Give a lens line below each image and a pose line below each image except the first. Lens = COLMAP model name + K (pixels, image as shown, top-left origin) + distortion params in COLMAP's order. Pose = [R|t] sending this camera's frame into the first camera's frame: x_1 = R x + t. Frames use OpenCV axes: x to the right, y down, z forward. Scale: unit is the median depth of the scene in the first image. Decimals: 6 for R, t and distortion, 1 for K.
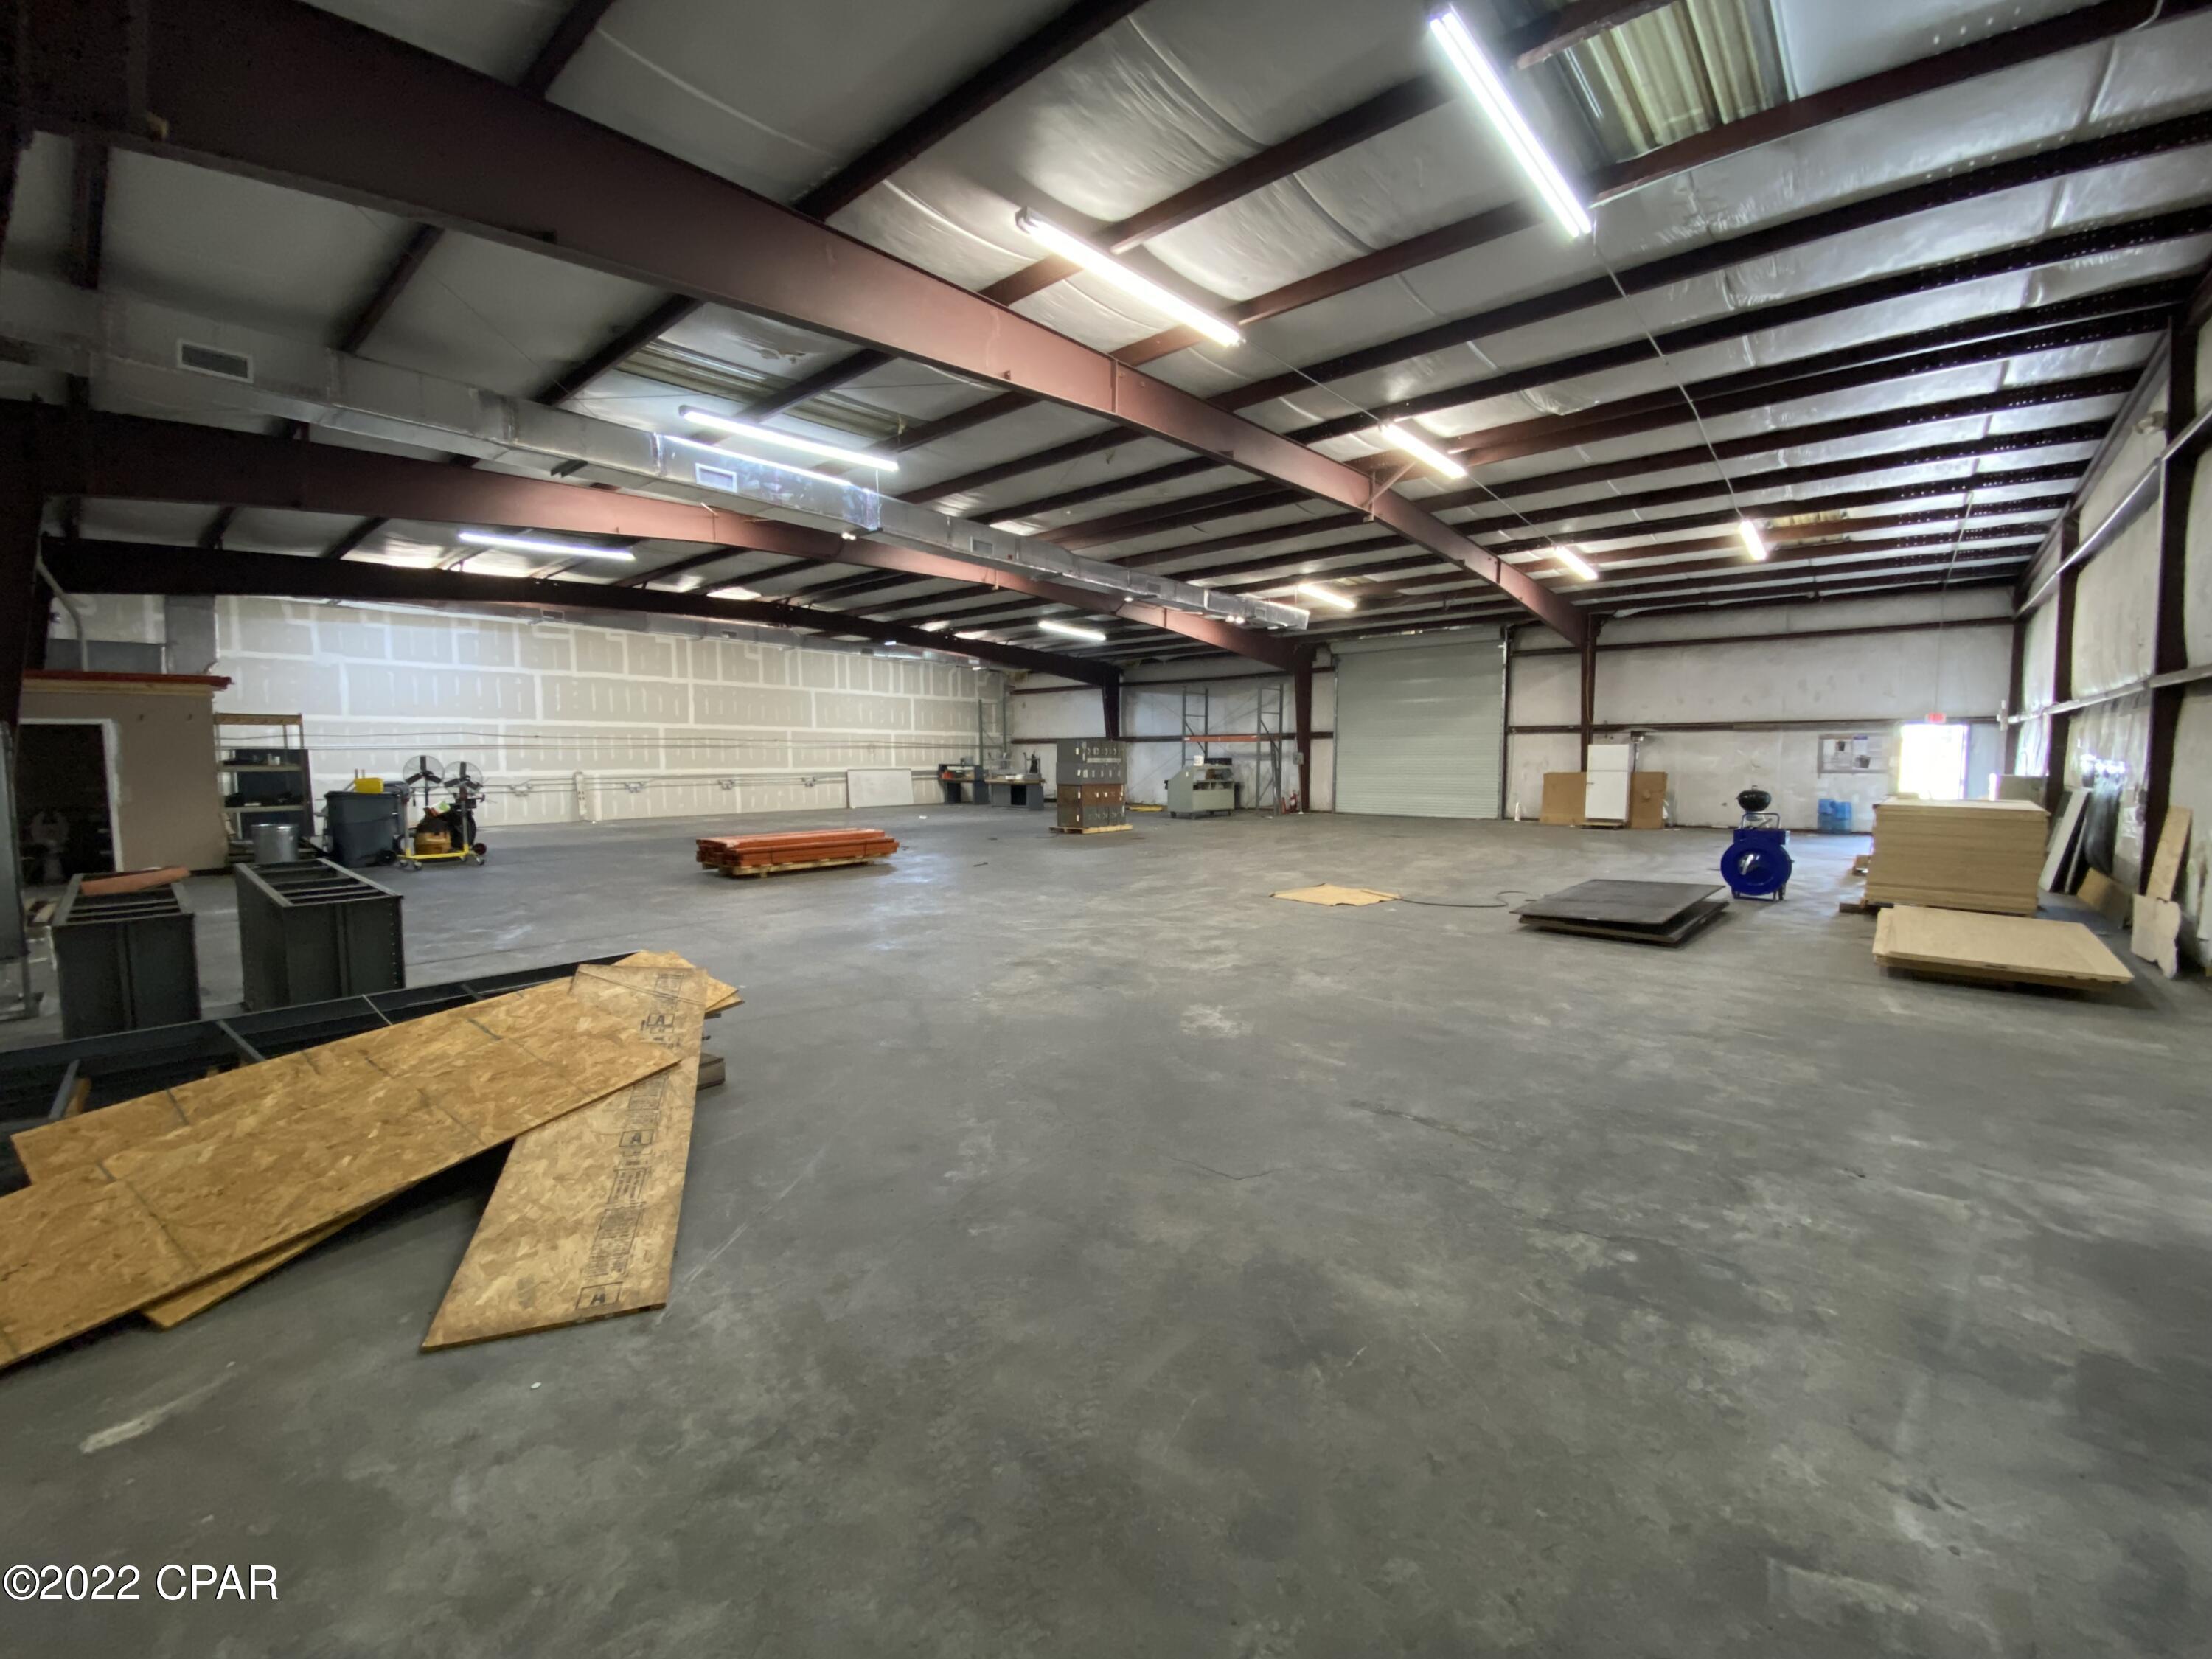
lens RADIAL K [[905.2, 0, 1111.5], [0, 905.2, 828.6], [0, 0, 1]] dist [-0.002047, -0.000403]
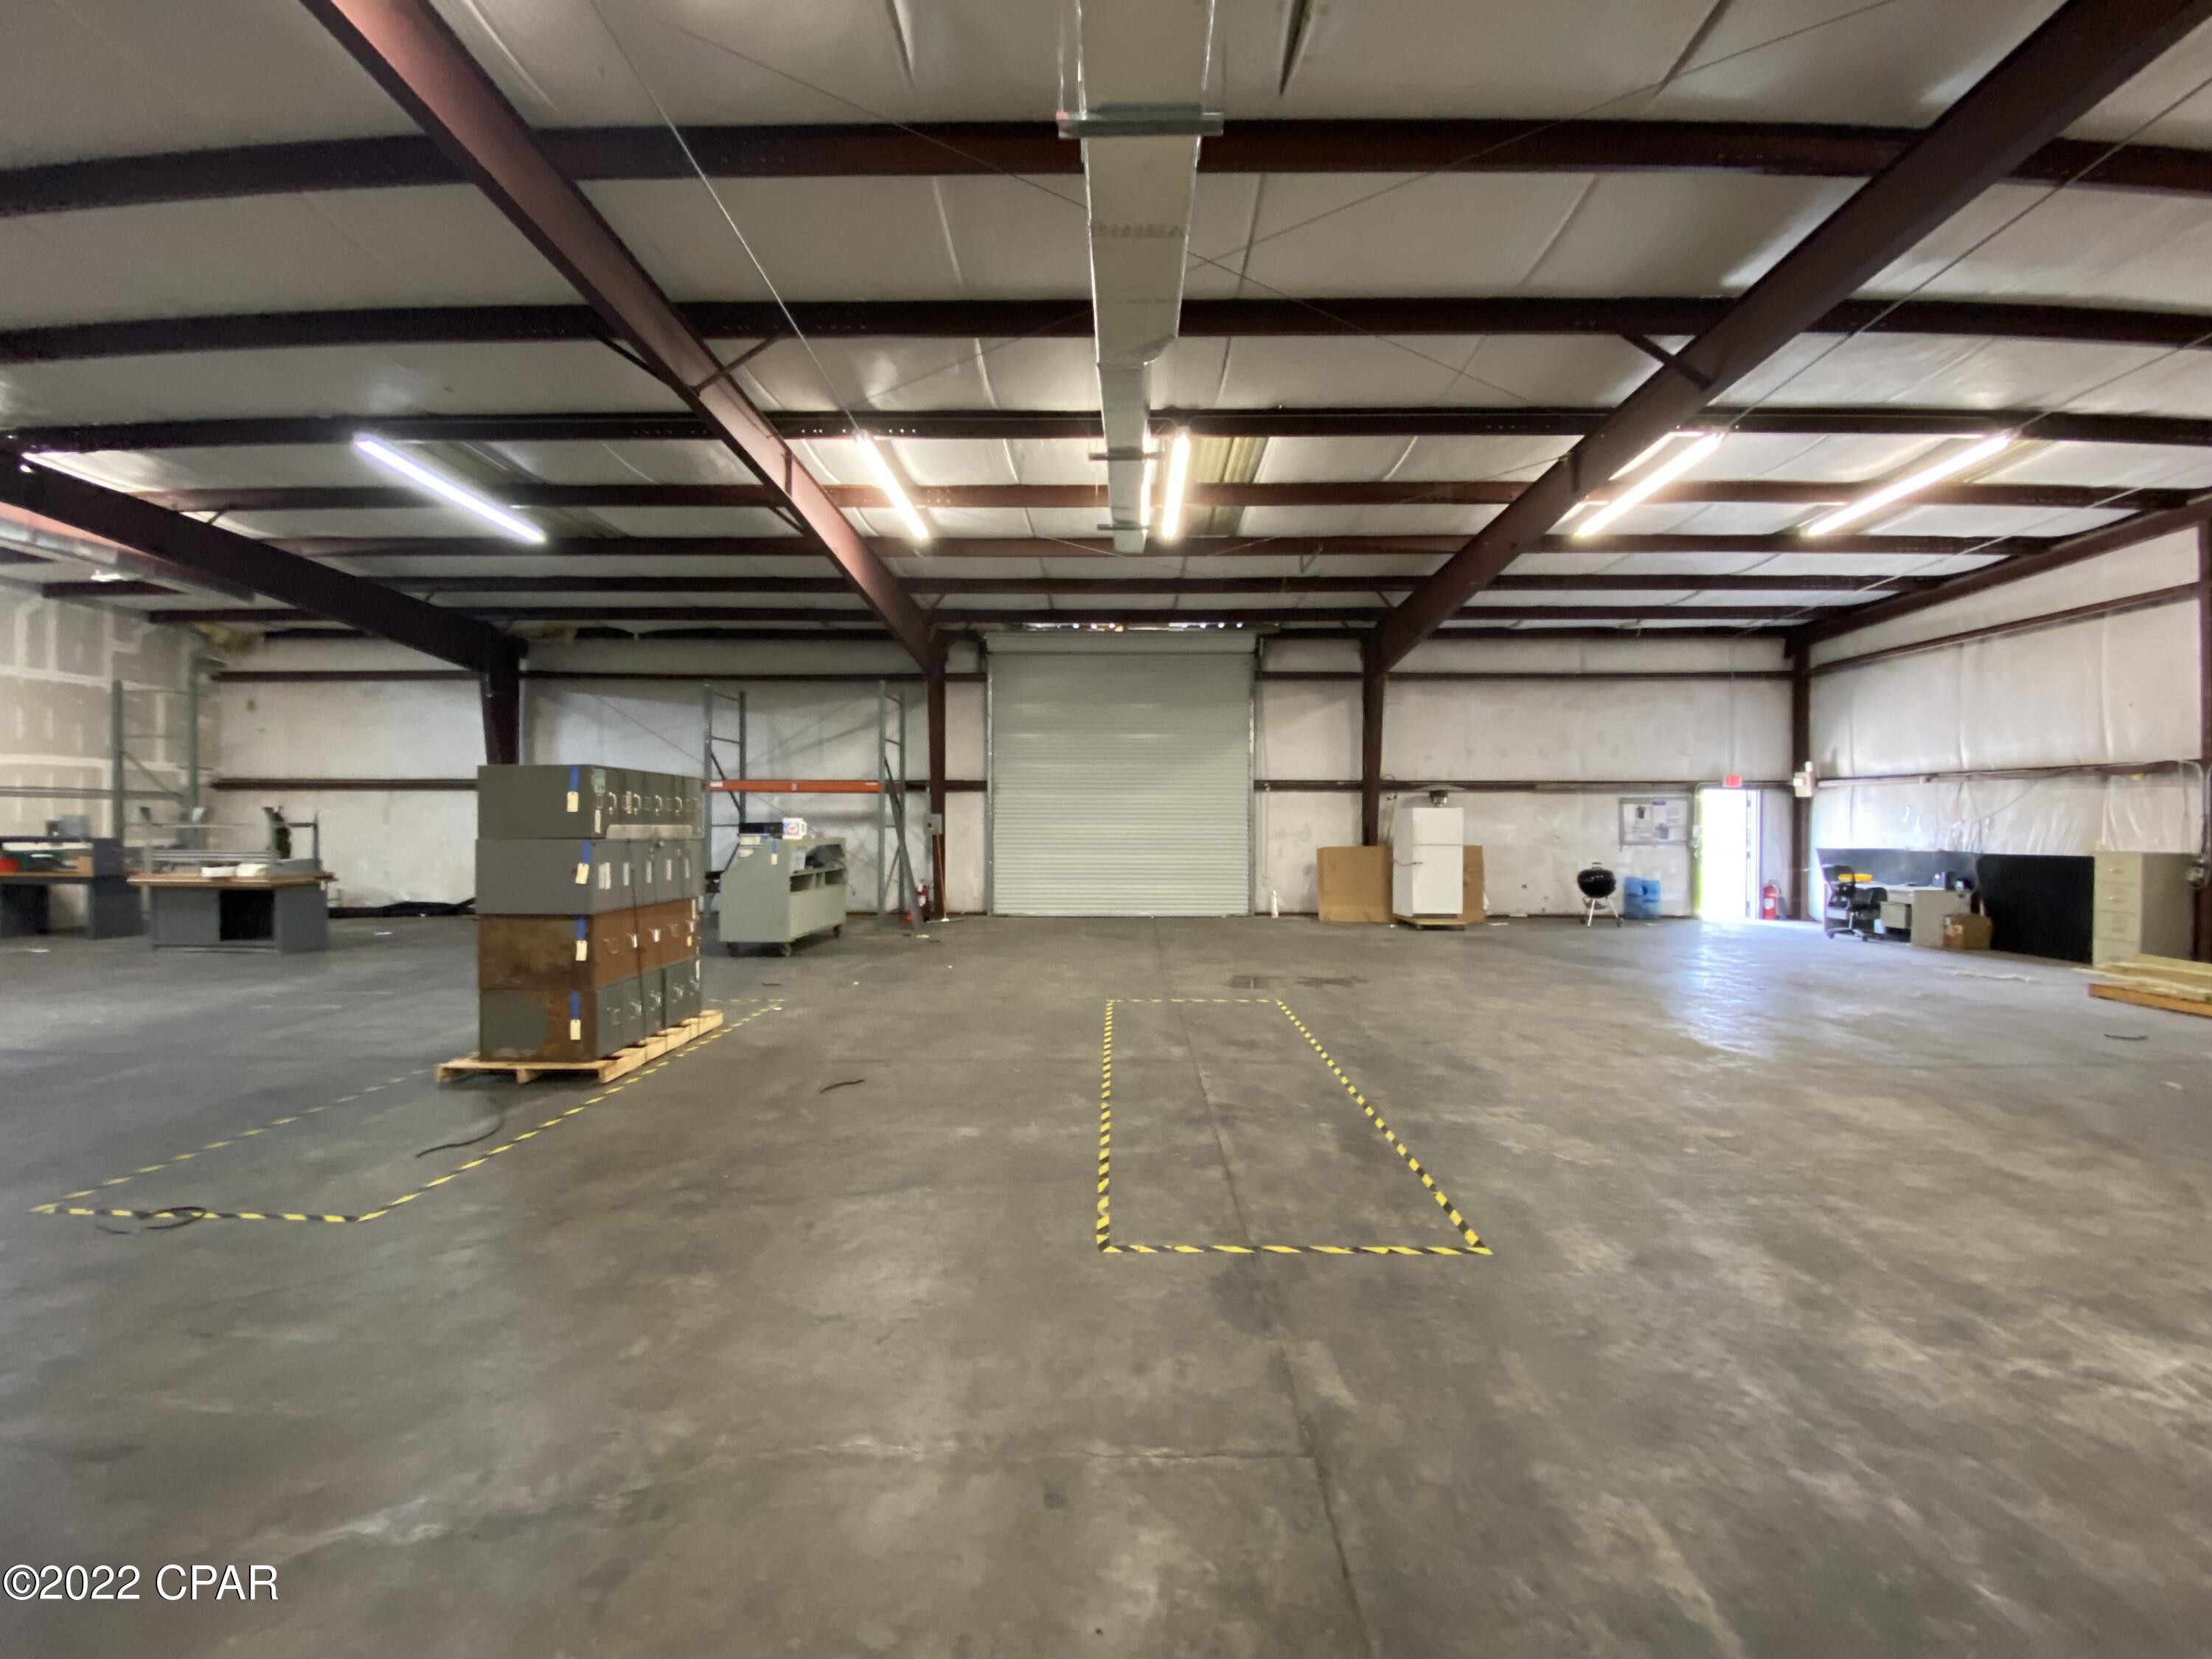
lens RADIAL K [[885.6, 0, 1120.0], [0, 885.6, 824.9], [0, 0, 1]] dist [-0.016794, -0.002273]
pose [[0.756342, 0.002119, 0.654173, -0.069330], [0.046749, 0.997263, -0.057282, -0.040663], [-0.652504, 0.073907, 0.754173, 0.509737]]
